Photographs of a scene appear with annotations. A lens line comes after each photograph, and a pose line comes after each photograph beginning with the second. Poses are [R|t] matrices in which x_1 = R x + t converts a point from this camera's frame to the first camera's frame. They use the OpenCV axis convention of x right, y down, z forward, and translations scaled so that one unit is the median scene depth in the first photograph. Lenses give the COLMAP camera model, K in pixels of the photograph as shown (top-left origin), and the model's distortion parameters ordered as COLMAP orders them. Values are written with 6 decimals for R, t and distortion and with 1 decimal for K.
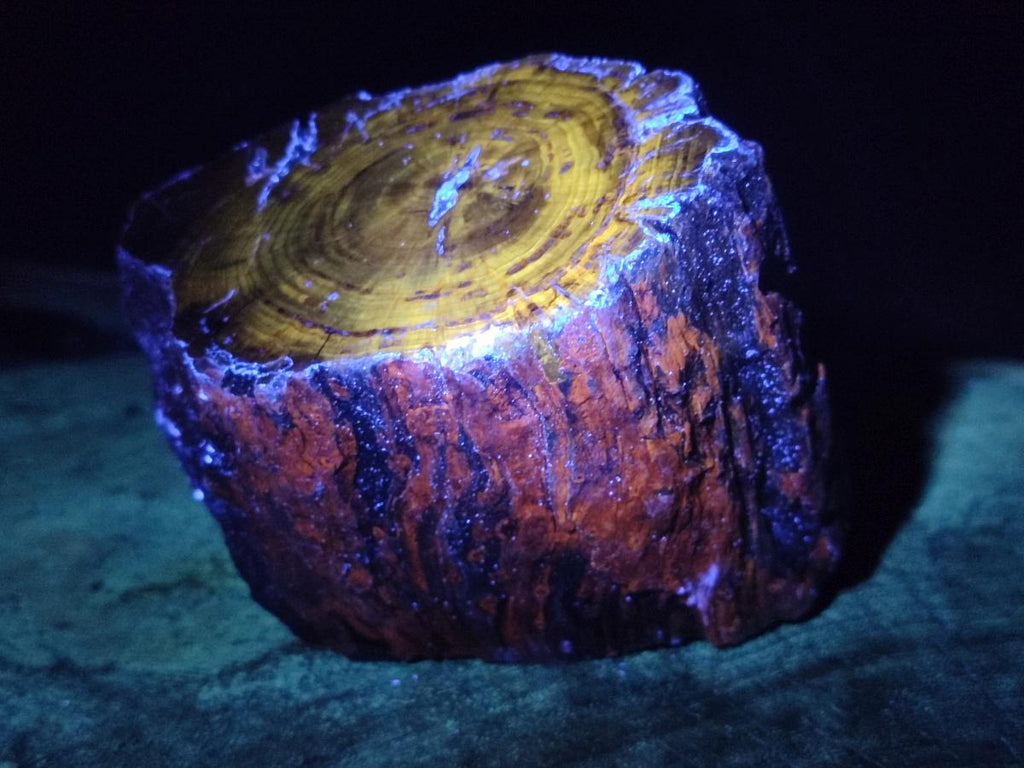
lens RADIAL K [[1518.7, 0, 507.1], [0, 1518.7, 378.3], [0, 0, 1]] dist [0.368053, -2.523311]
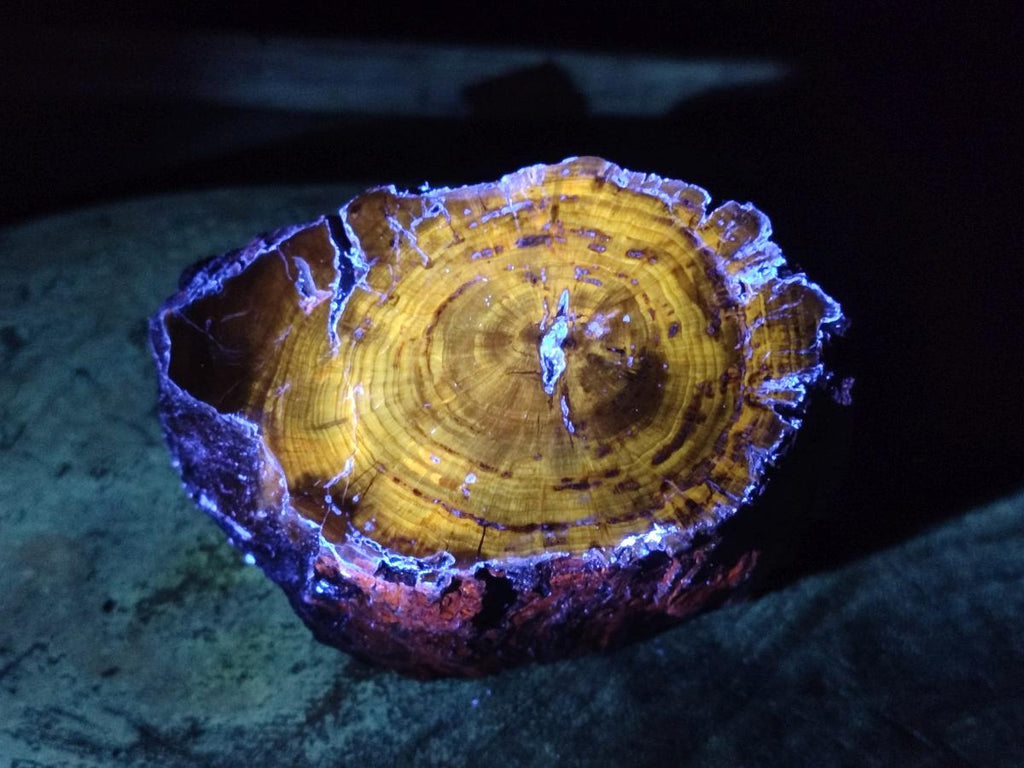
lens RADIAL K [[1518.7, 0, 507.1], [0, 1518.7, 378.3], [0, 0, 1]] dist [0.368053, -2.523311]
pose [[0.951314, -0.164658, 0.260557, -0.355869], [0.060705, 0.928883, 0.365366, -0.505117], [-0.302187, -0.331760, 0.893654, 0.079592]]
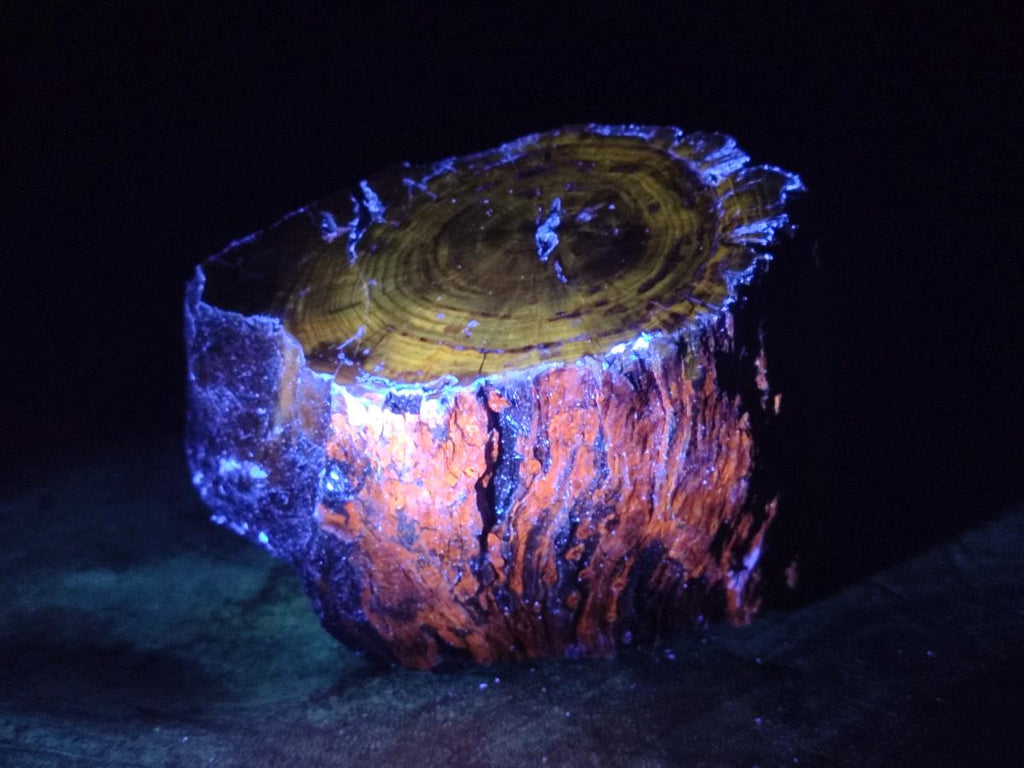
lens RADIAL K [[1518.7, 0, 507.1], [0, 1518.7, 378.3], [0, 0, 1]] dist [0.368053, -2.523311]
pose [[0.955611, -0.050391, 0.290292, -0.426102], [0.077943, 0.993401, -0.084140, 0.085443], [-0.284136, 0.103032, 0.953232, -0.087260]]
